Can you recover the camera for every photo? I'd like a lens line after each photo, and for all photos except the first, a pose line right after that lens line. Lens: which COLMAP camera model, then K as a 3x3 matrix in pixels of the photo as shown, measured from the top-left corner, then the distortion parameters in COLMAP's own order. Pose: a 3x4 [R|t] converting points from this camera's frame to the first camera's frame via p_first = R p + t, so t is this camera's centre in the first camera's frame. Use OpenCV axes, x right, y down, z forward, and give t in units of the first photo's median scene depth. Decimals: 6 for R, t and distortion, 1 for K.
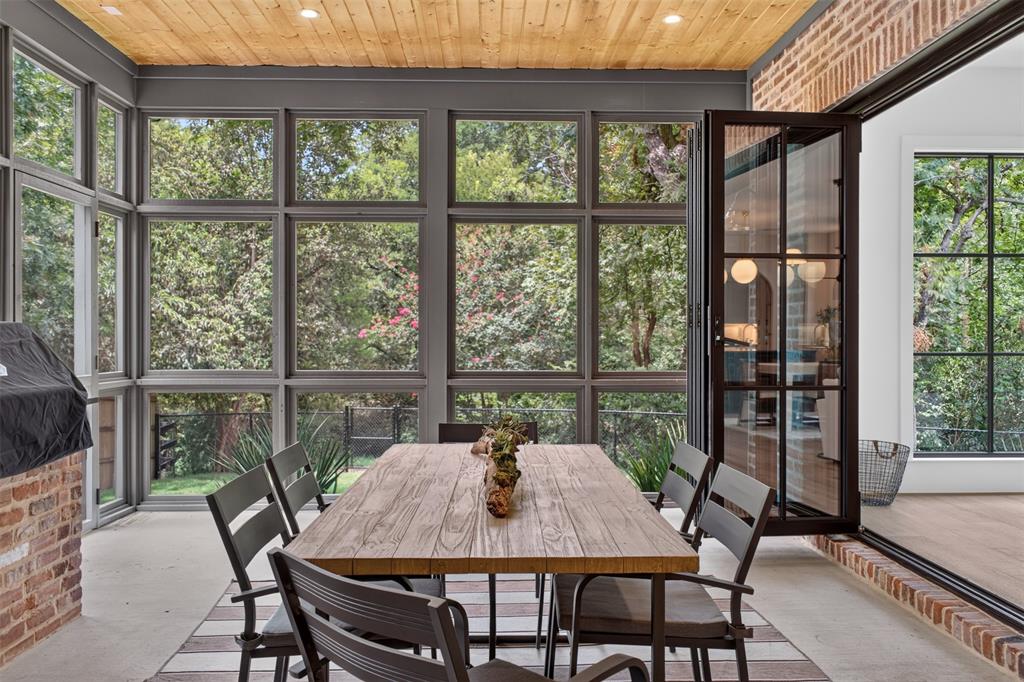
lens RADIAL K [[823.7, 0, 510.9], [0, 823.7, 340.9], [0, 0, 1]] dist [0.000398, 0.004958]
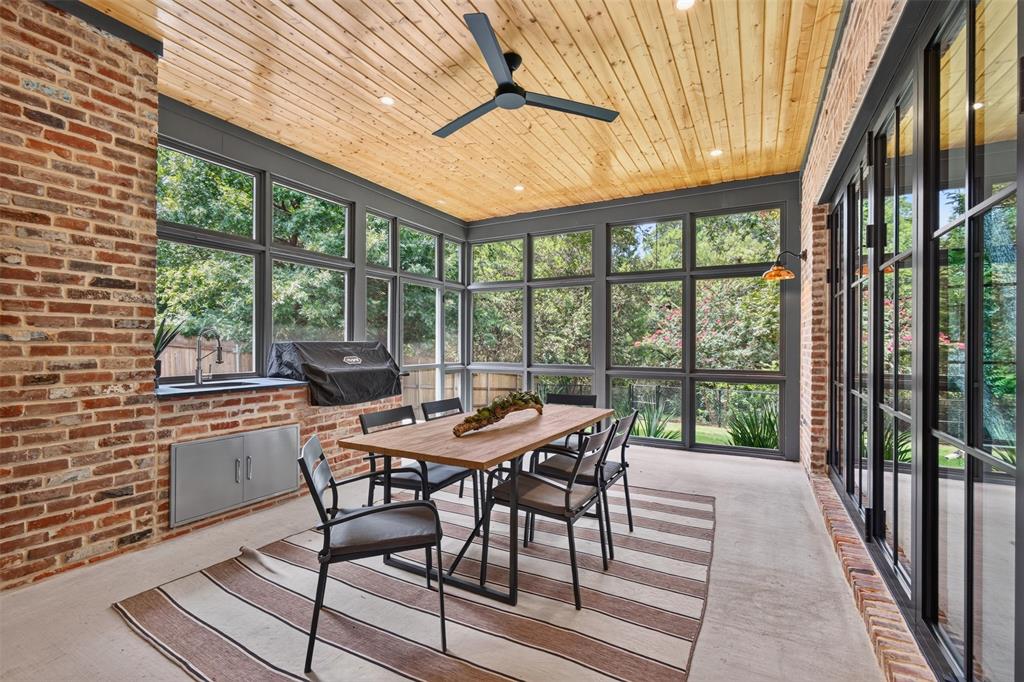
lens RADIAL K [[449.4, 0, 511.9], [0, 449.4, 341.1], [0, 0, 1]] dist [-0.002994, 0.000309]
pose [[0.864271, -0.000727, -0.503026, 0.243231], [-0.005985, 0.999913, -0.011728, -0.005748], [0.502991, 0.013147, 0.864192, 0.032964]]
